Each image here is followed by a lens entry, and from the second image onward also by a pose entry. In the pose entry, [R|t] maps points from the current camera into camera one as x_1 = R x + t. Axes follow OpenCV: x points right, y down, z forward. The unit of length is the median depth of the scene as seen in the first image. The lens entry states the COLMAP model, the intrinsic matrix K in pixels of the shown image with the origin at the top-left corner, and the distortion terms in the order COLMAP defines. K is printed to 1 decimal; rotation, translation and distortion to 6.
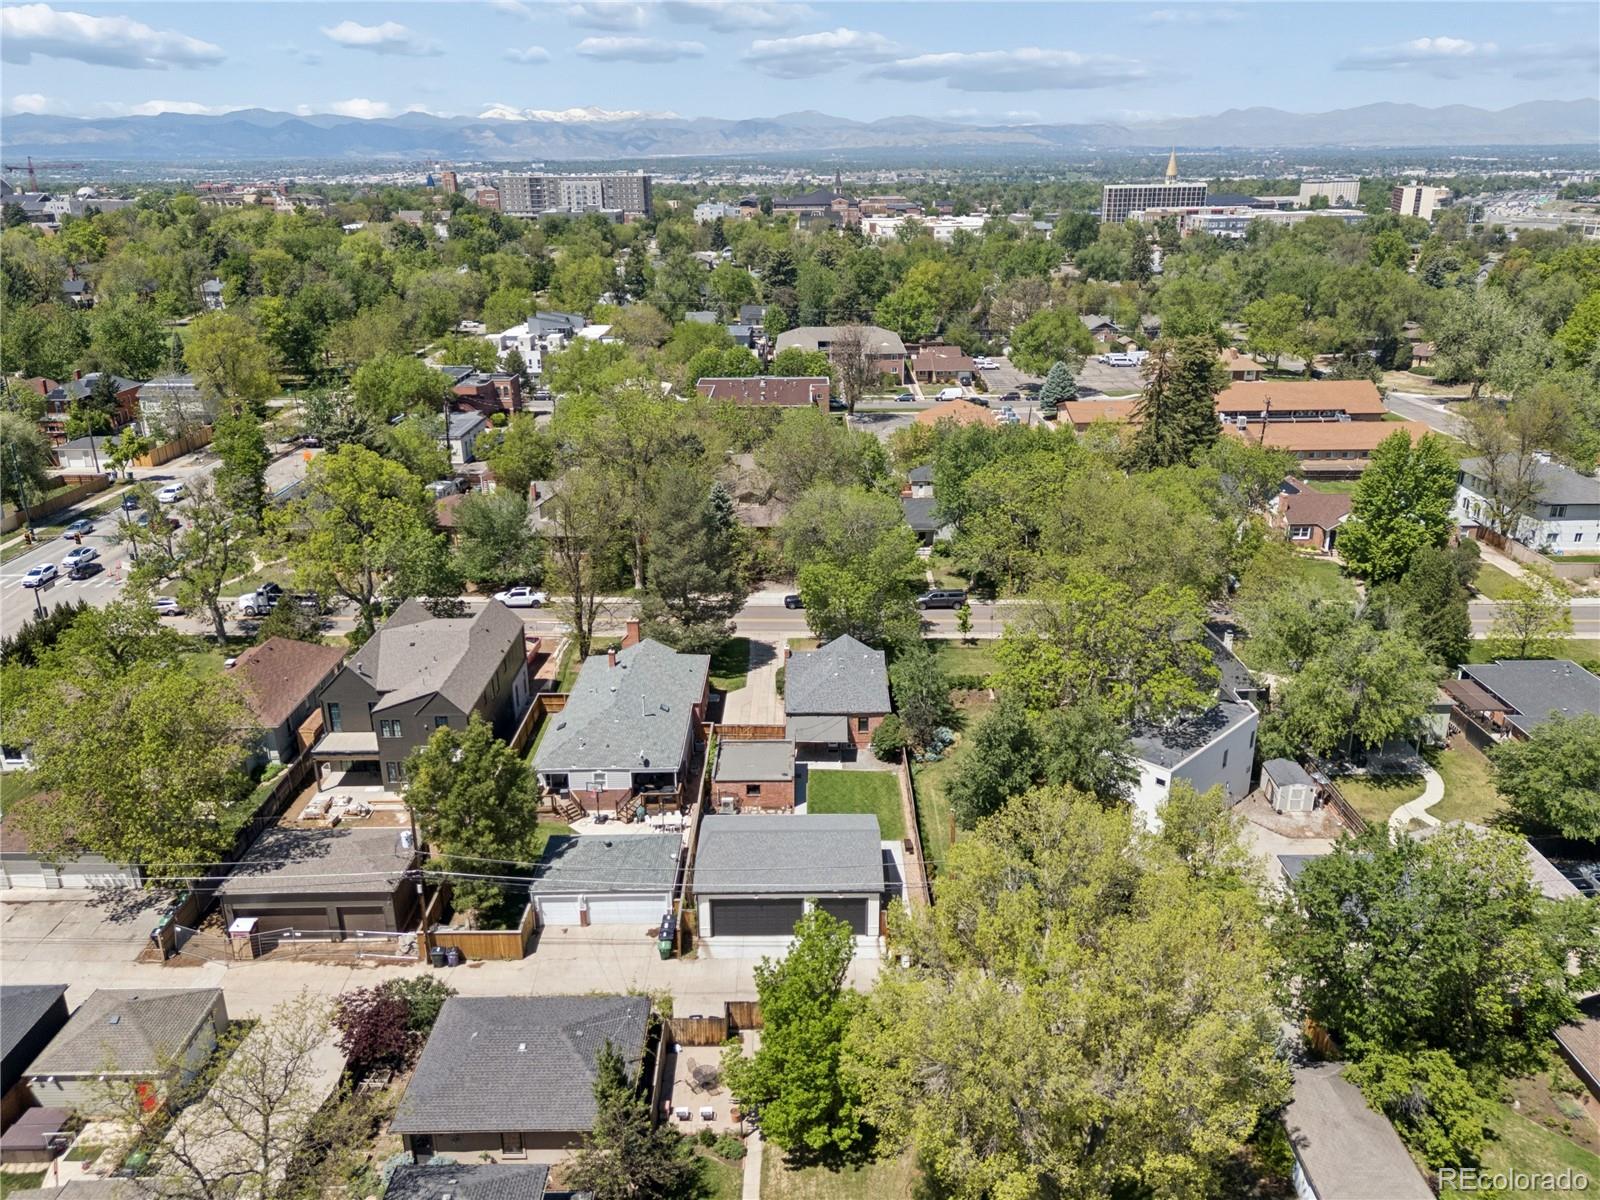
lens RADIAL K [[1171.5, 0, 800.0], [0, 1171.5, 600.0], [0, 0, 1]] dist [0.075085, -0.080086]
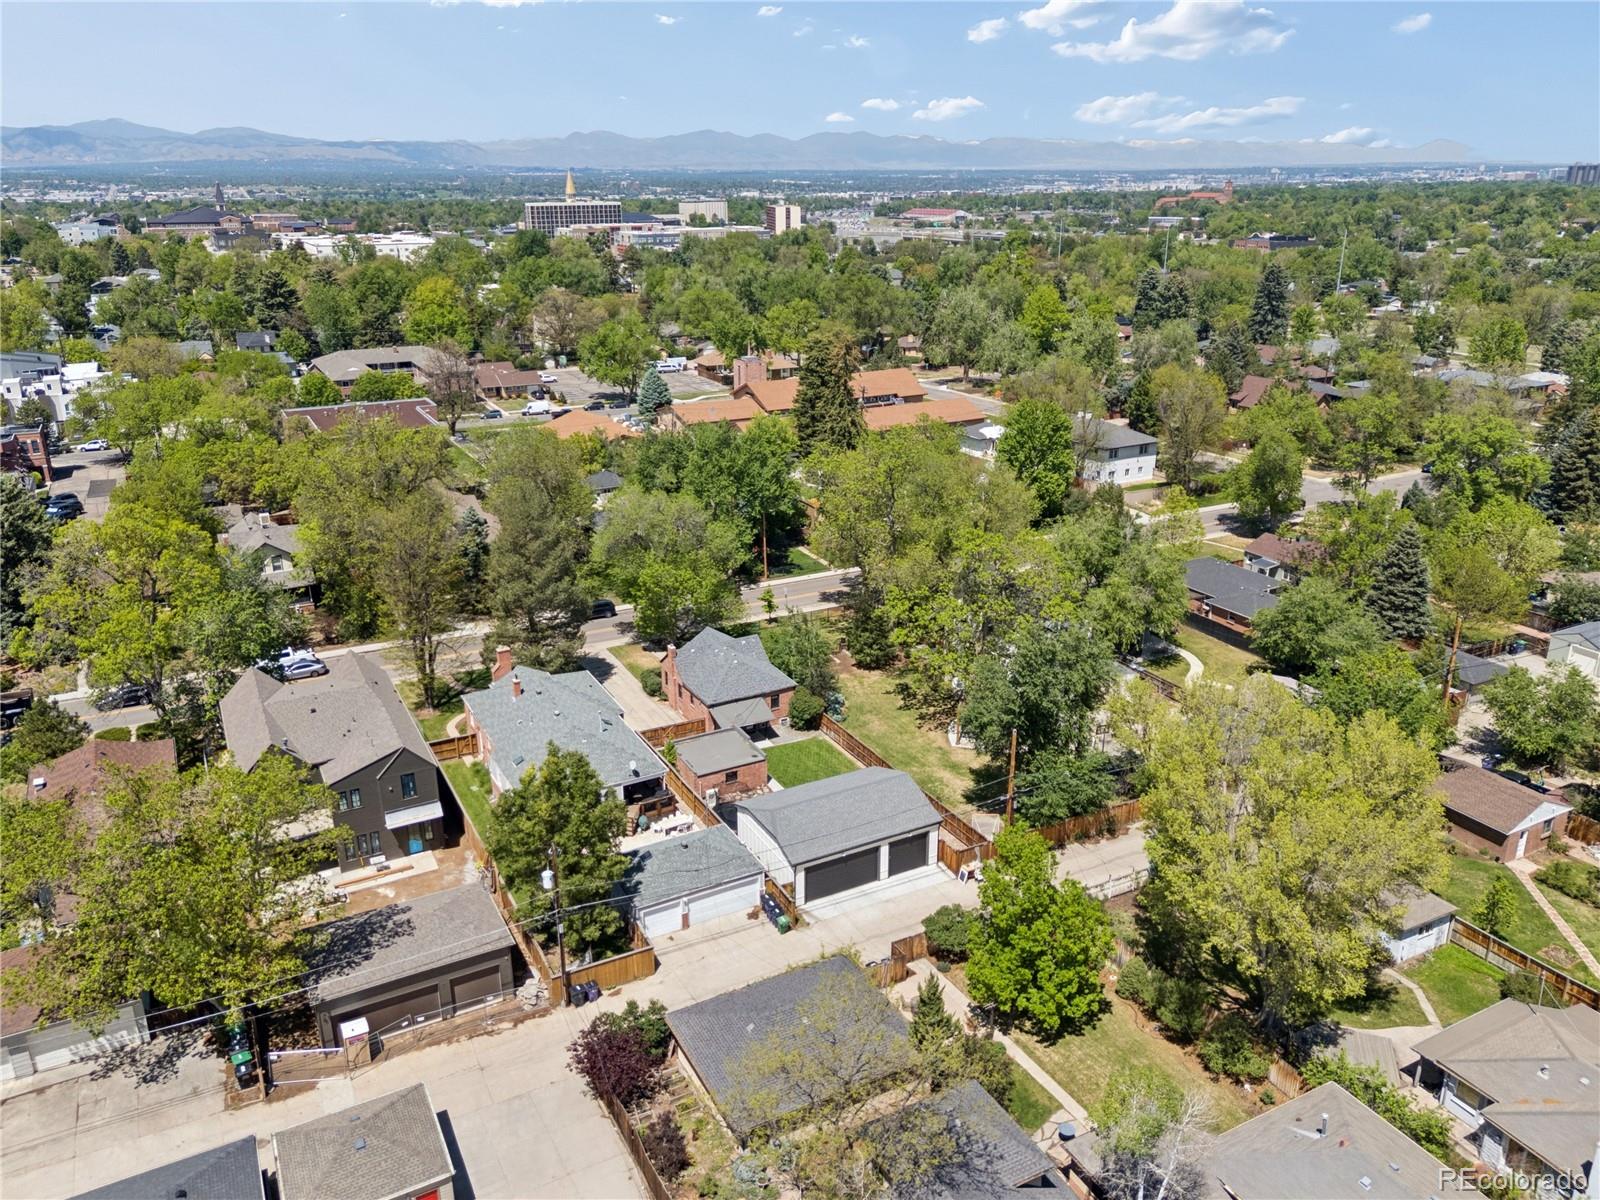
lens RADIAL K [[1168.0, 0, 789.4], [0, 1168.0, 607.2], [0, 0, 1]] dist [0.070244, -0.082876]
pose [[0.881912, -0.157411, 0.444356, -0.313803], [0.160479, 0.986553, 0.030979, -0.007788], [-0.443258, 0.043989, 0.895314, 0.029674]]
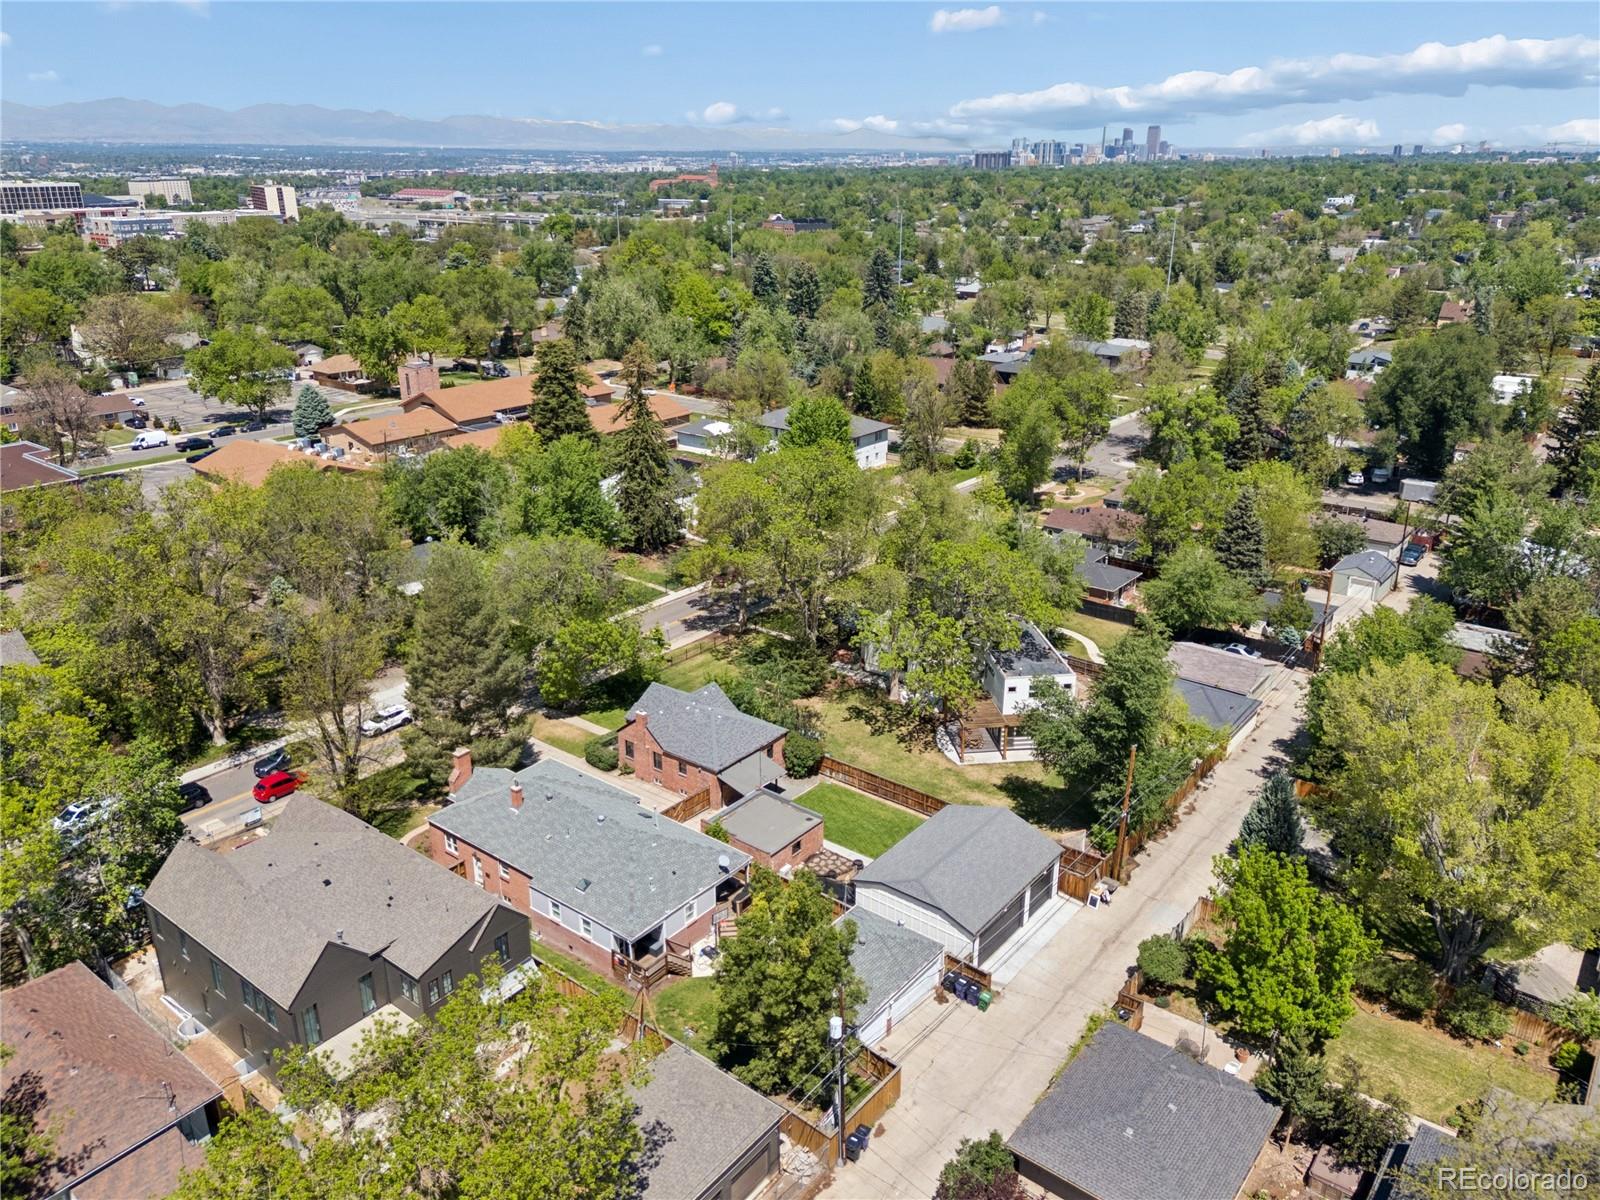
lens RADIAL K [[1168.0, 0, 789.4], [0, 1168.0, 607.2], [0, 0, 1]] dist [0.070244, -0.082876]
pose [[0.616045, -0.271581, 0.739413, -0.495373], [0.265095, 0.955412, 0.130052, -0.105088], [-0.741764, 0.115897, 0.660571, 0.264718]]
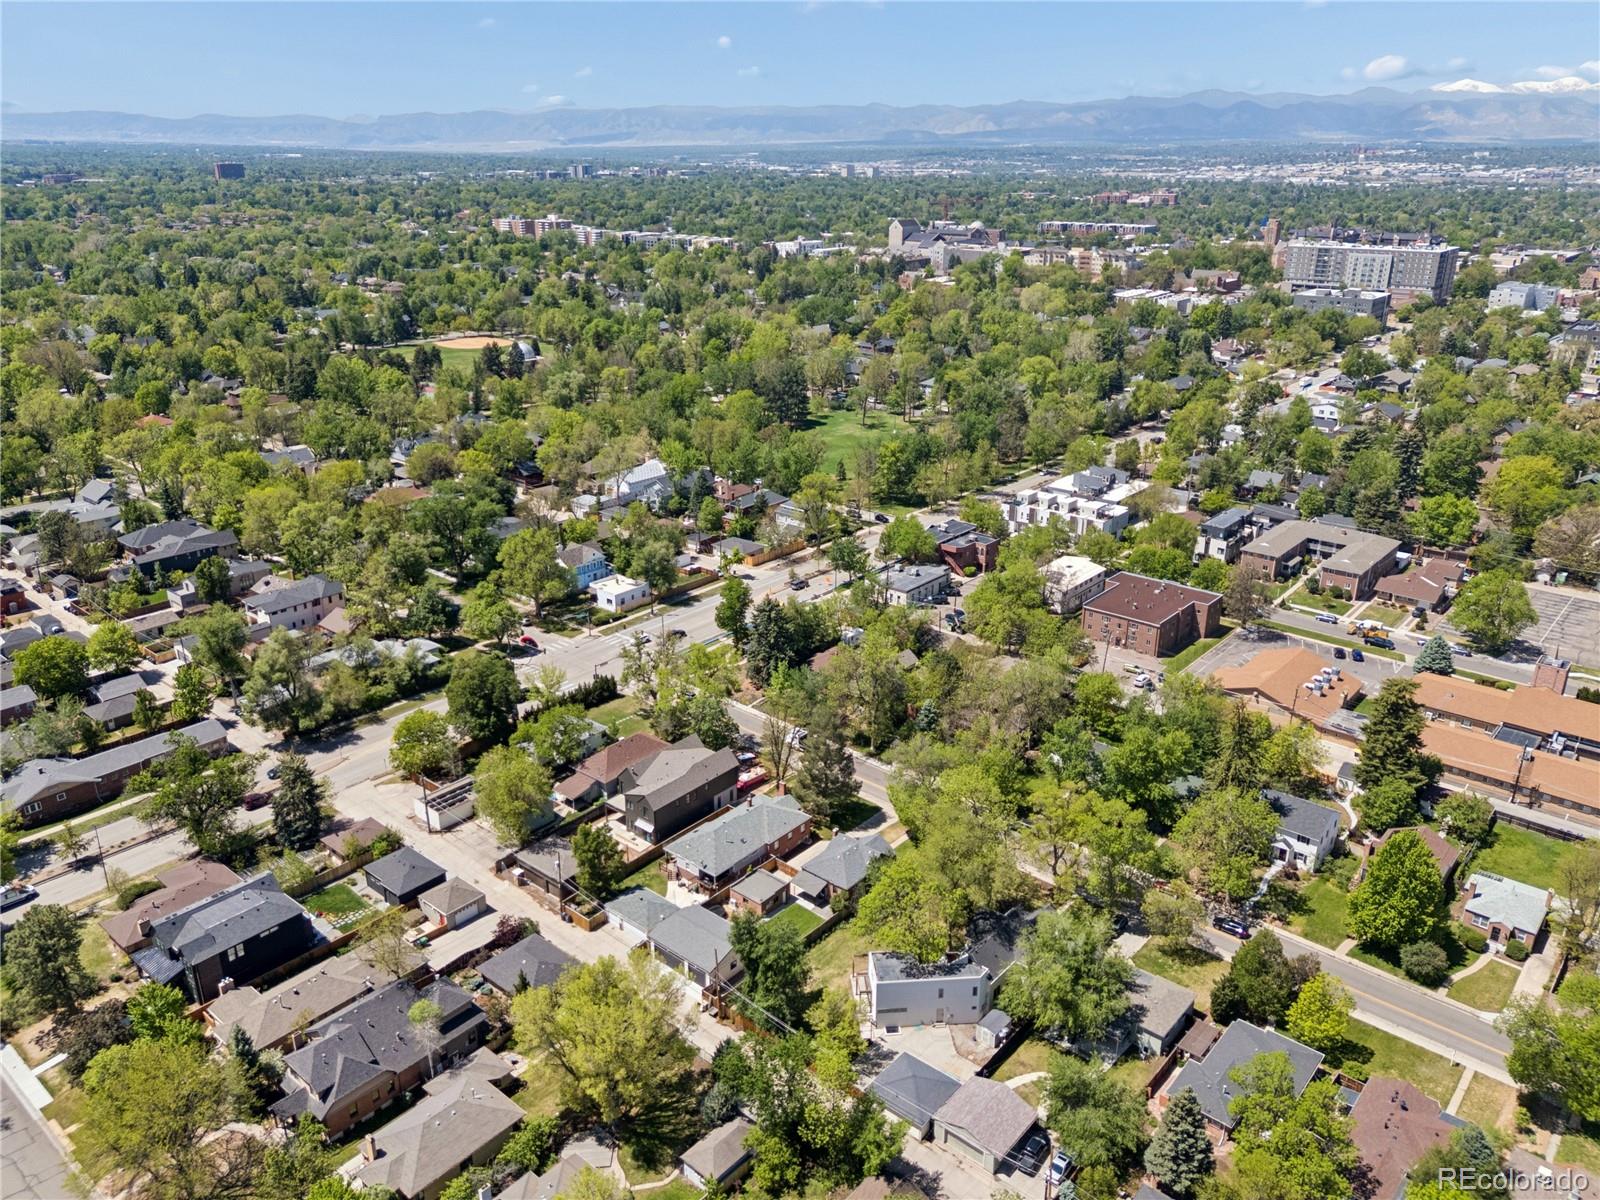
lens RADIAL K [[1168.0, 0, 789.4], [0, 1168.0, 607.2], [0, 0, 1]] dist [0.070244, -0.082876]
pose [[0.750332, 0.237565, -0.616900, 0.771337], [-0.222381, 0.969517, 0.102874, -0.367633], [0.622534, 0.059997, 0.780290, -0.327865]]
